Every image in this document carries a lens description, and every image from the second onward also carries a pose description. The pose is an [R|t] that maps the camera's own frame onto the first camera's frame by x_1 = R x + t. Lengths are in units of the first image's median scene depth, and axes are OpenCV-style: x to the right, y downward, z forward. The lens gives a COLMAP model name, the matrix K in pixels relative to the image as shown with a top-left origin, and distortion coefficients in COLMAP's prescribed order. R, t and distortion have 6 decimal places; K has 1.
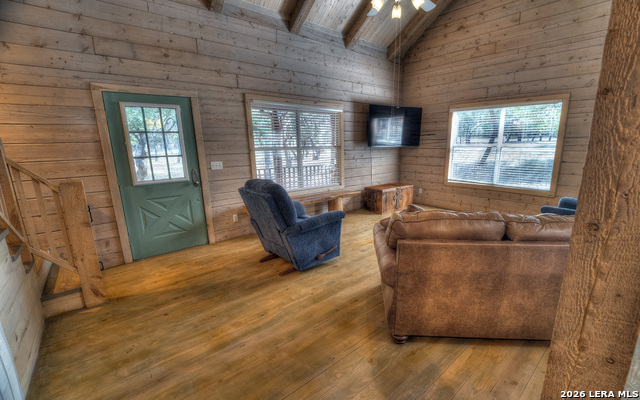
lens RADIAL K [[270.3, 0, 323.1], [0, 270.3, 203.5], [0, 0, 1]] dist [-0.000181, -0.011297]
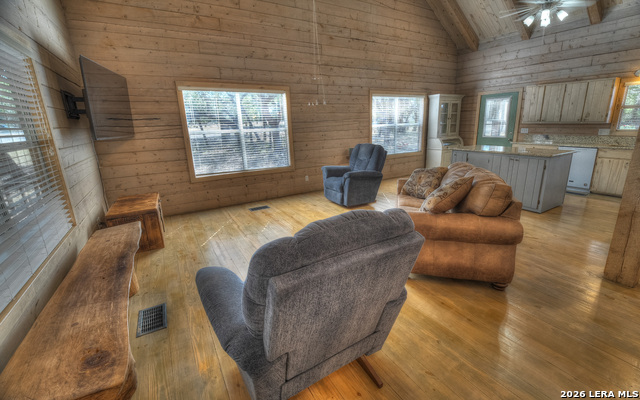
lens RADIAL K [[280.1, 0, 326.8], [0, 280.1, 195.2], [0, 0, 1]] dist [0.000622, -0.010328]
pose [[0.132310, -0.242037, 0.961204, -0.360384], [0.243927, 0.947857, 0.205100, -0.126773], [-0.960726, 0.207327, 0.184450, 0.566384]]
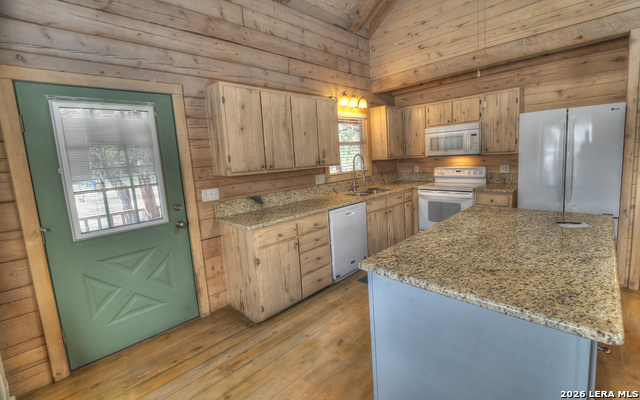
lens RADIAL K [[280.0, 0, 334.9], [0, 280.0, 196.3], [0, 0, 1]] dist [0.000811, -0.010110]
pose [[-0.990691, 0.086063, -0.105475, 0.978863], [0.042387, 0.931303, 0.361770, -0.097958], [0.129364, 0.353932, -0.926281, 0.373360]]
